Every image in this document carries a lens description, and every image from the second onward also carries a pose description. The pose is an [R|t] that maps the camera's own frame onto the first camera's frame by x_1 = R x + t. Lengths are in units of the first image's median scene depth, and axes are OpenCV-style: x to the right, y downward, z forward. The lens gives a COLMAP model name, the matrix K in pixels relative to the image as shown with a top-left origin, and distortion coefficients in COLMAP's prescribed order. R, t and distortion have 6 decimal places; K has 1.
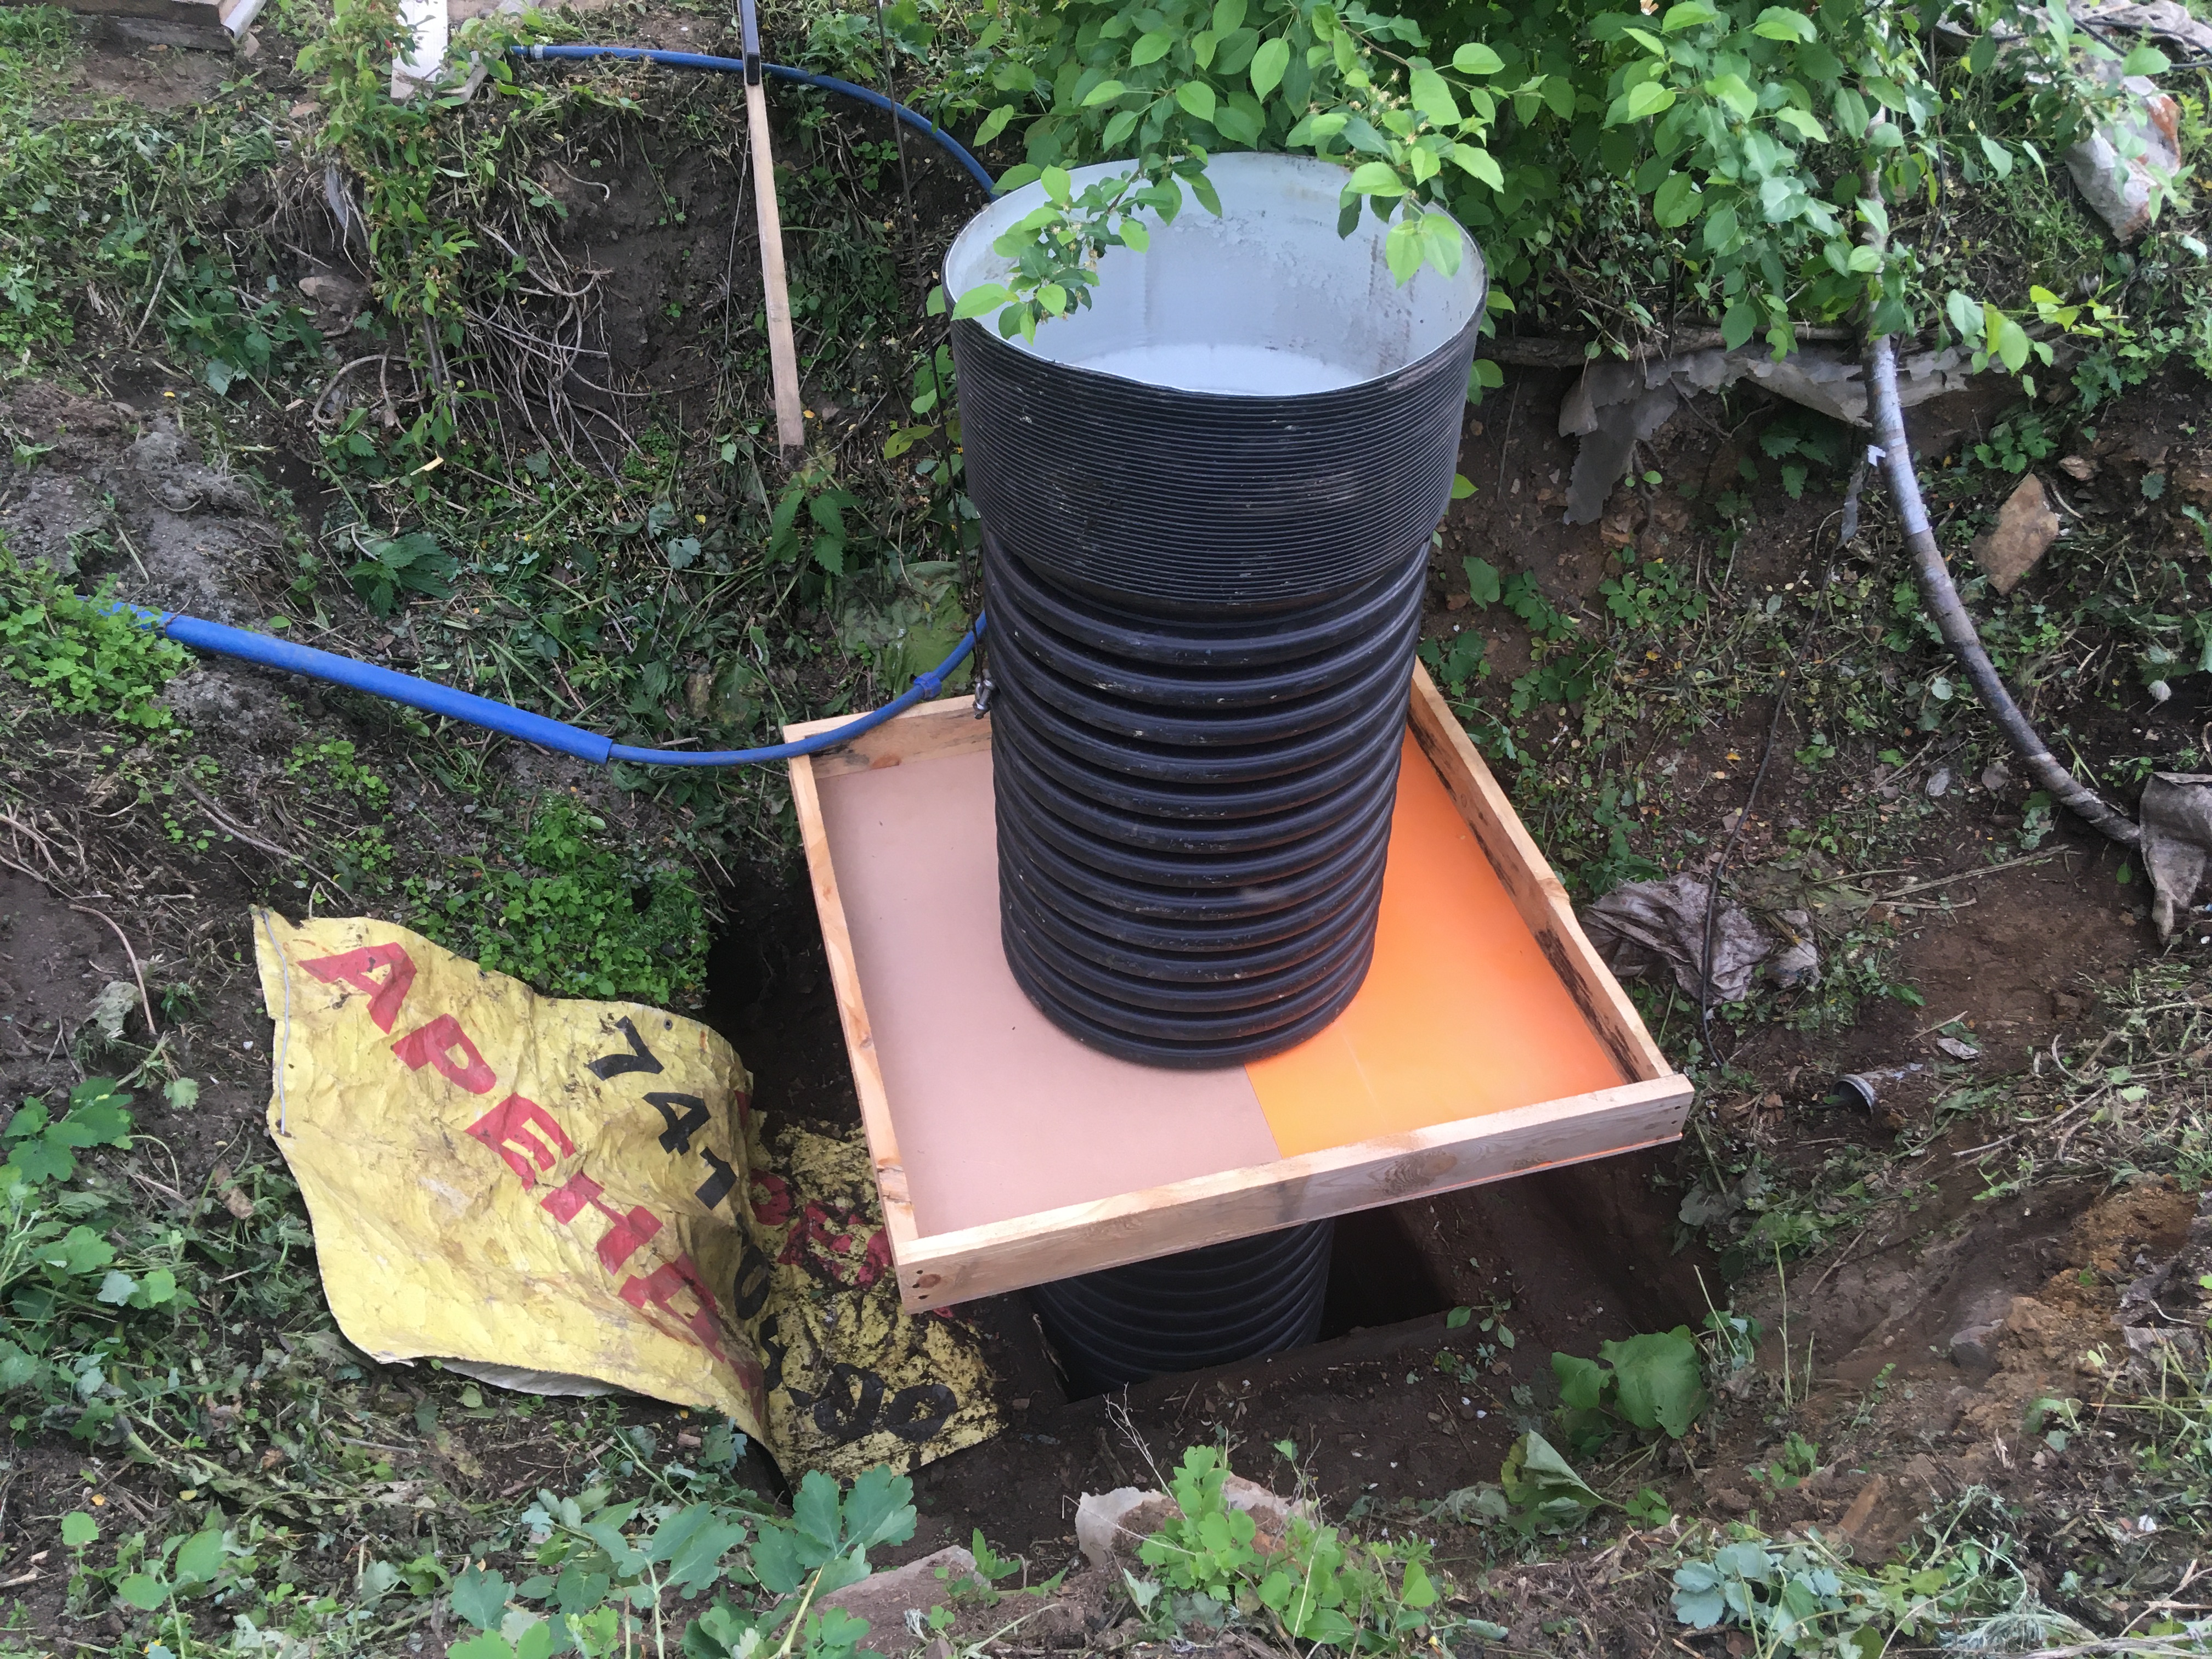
lens RADIAL K [[1865.7, 0, 1096.1], [0, 1865.7, 817.9], [0, 0, 1]] dist [0.129023, -0.205387]
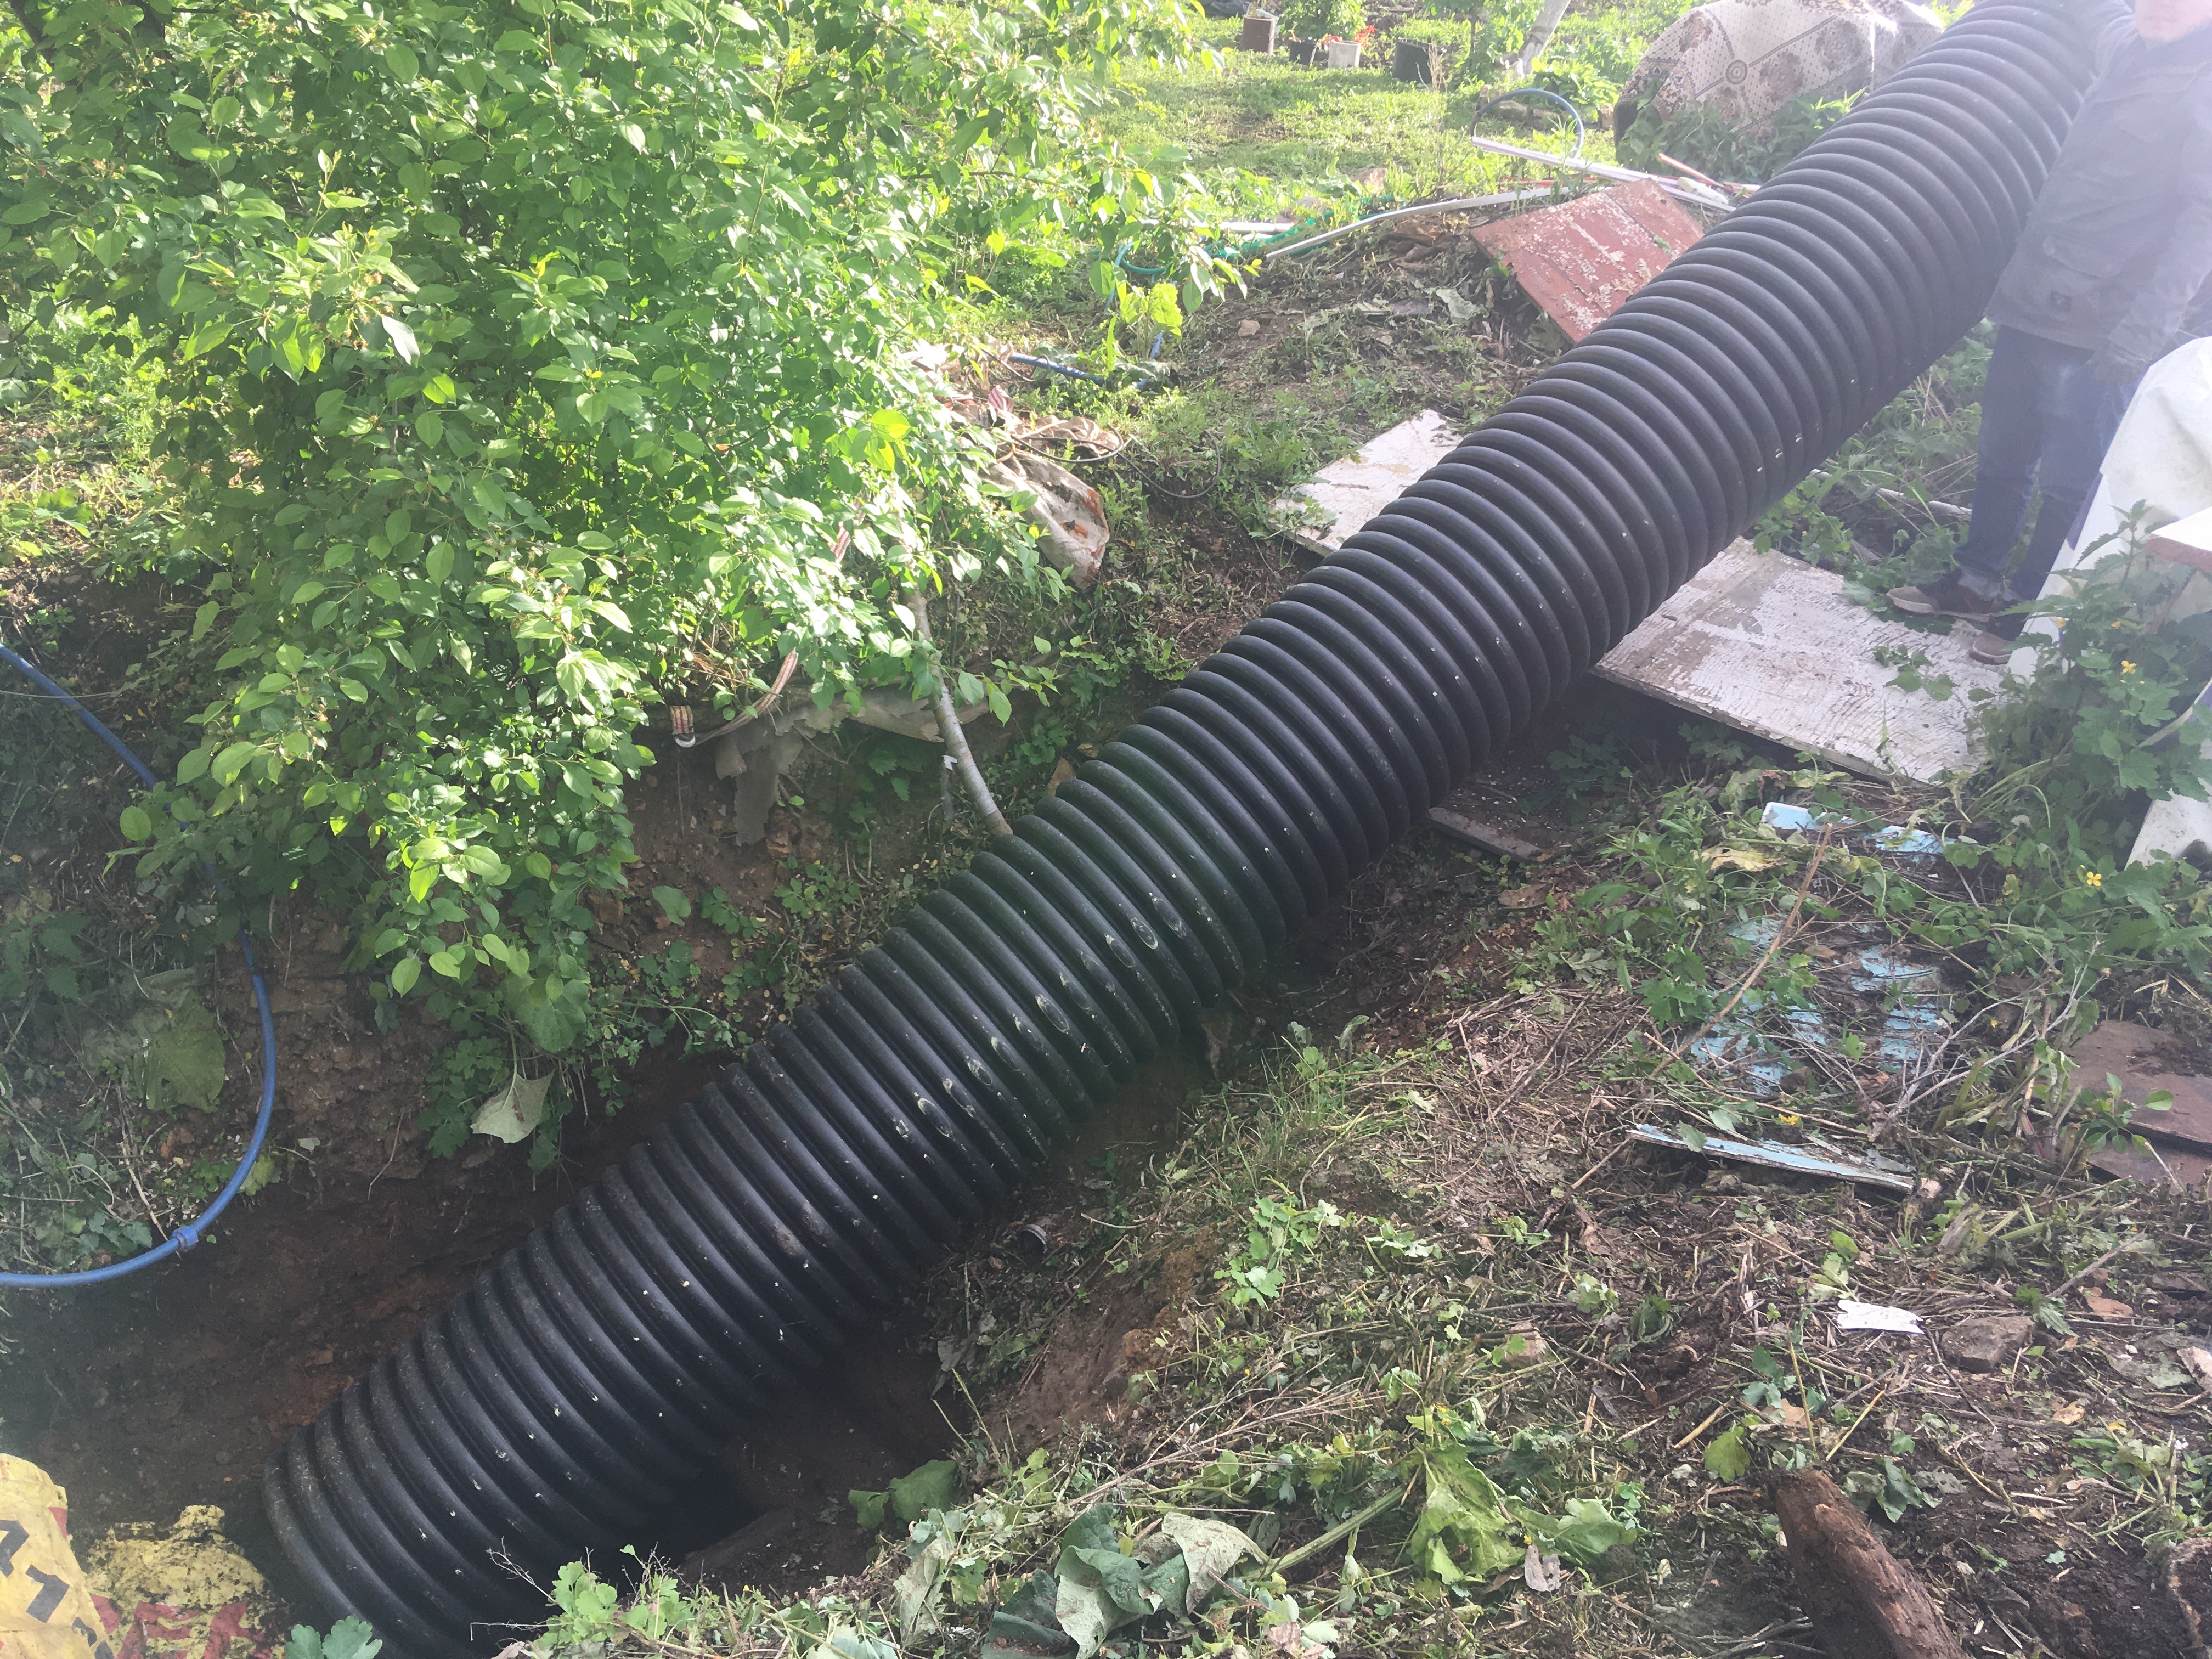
lens RADIAL K [[1871.9, 0, 1092.8], [0, 1871.9, 822.4], [0, 0, 1]] dist [0.109998, -0.157508]
pose [[0.905085, -0.155245, 0.395878, -0.028317], [0.216951, 0.969277, -0.115905, 0.024225], [-0.365722, 0.190790, 0.910959, -0.225491]]
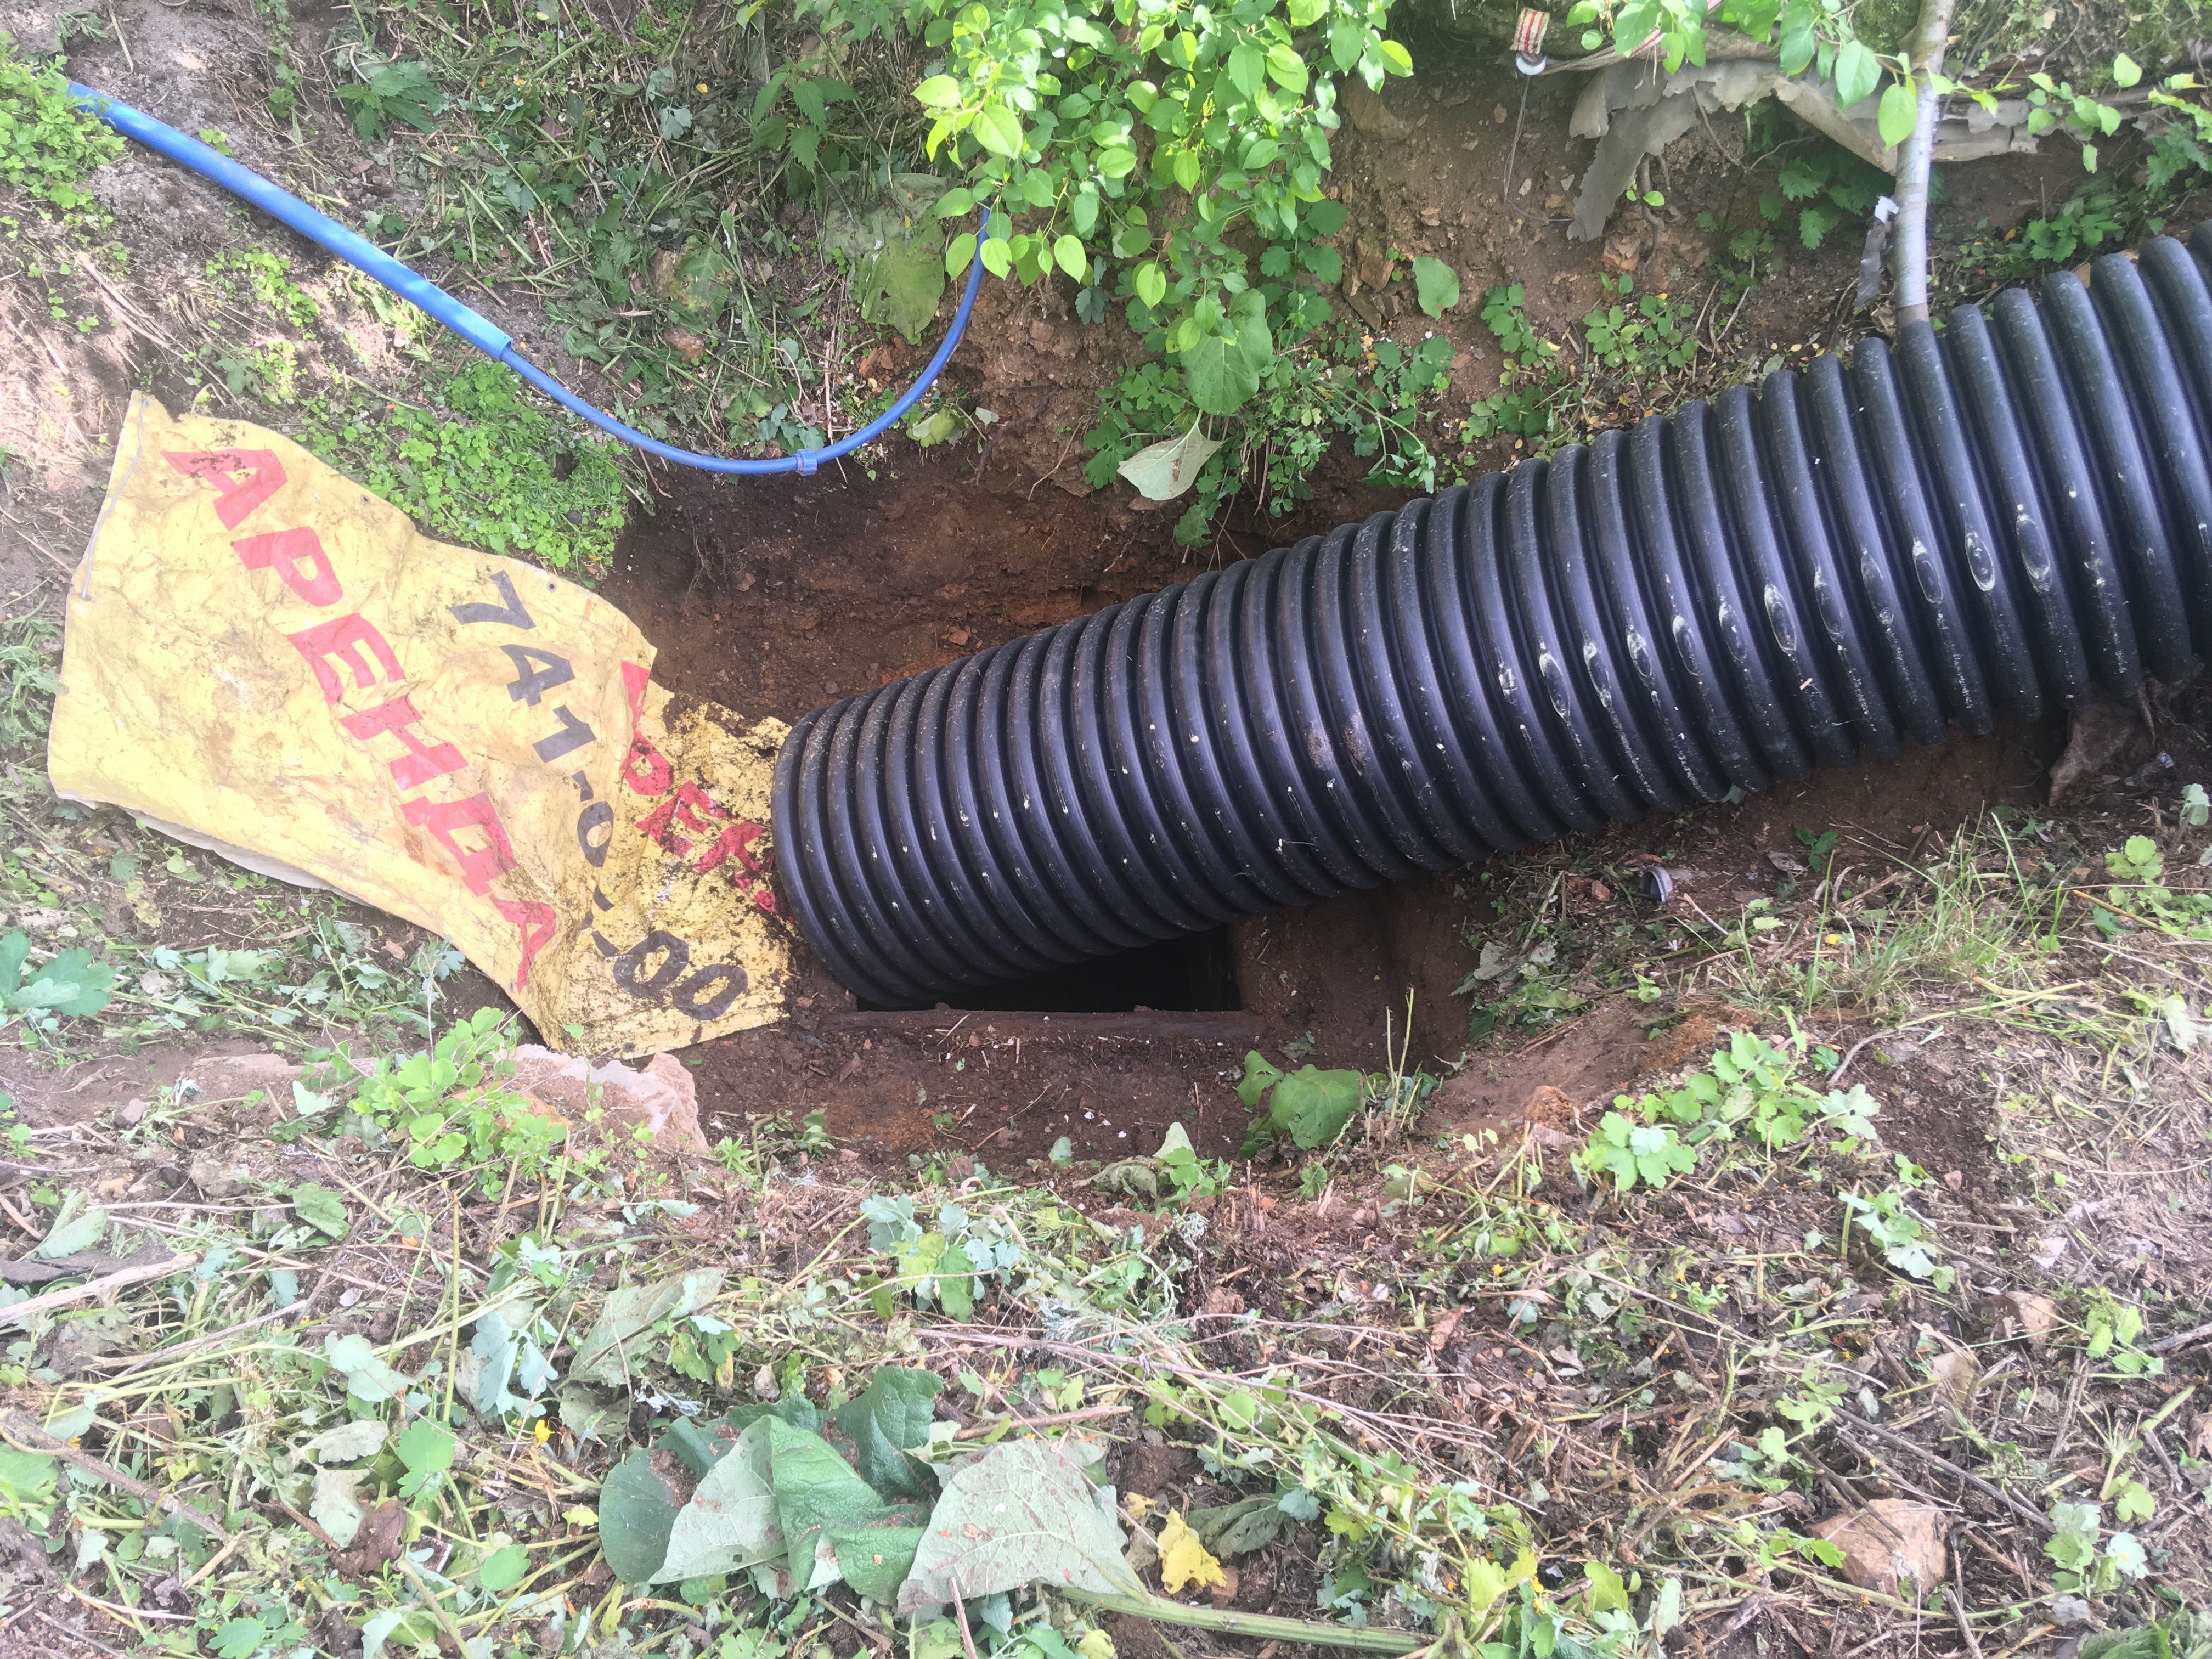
lens RADIAL K [[1849.6, 0, 1106.0], [0, 1849.6, 829.5], [0, 0, 1]] dist [0.128486, -0.212520]
pose [[0.965151, 0.210258, -0.155807, 0.245168], [-0.178834, 0.964584, 0.193896, -0.015650], [0.191057, -0.159275, 0.968570, 0.025364]]
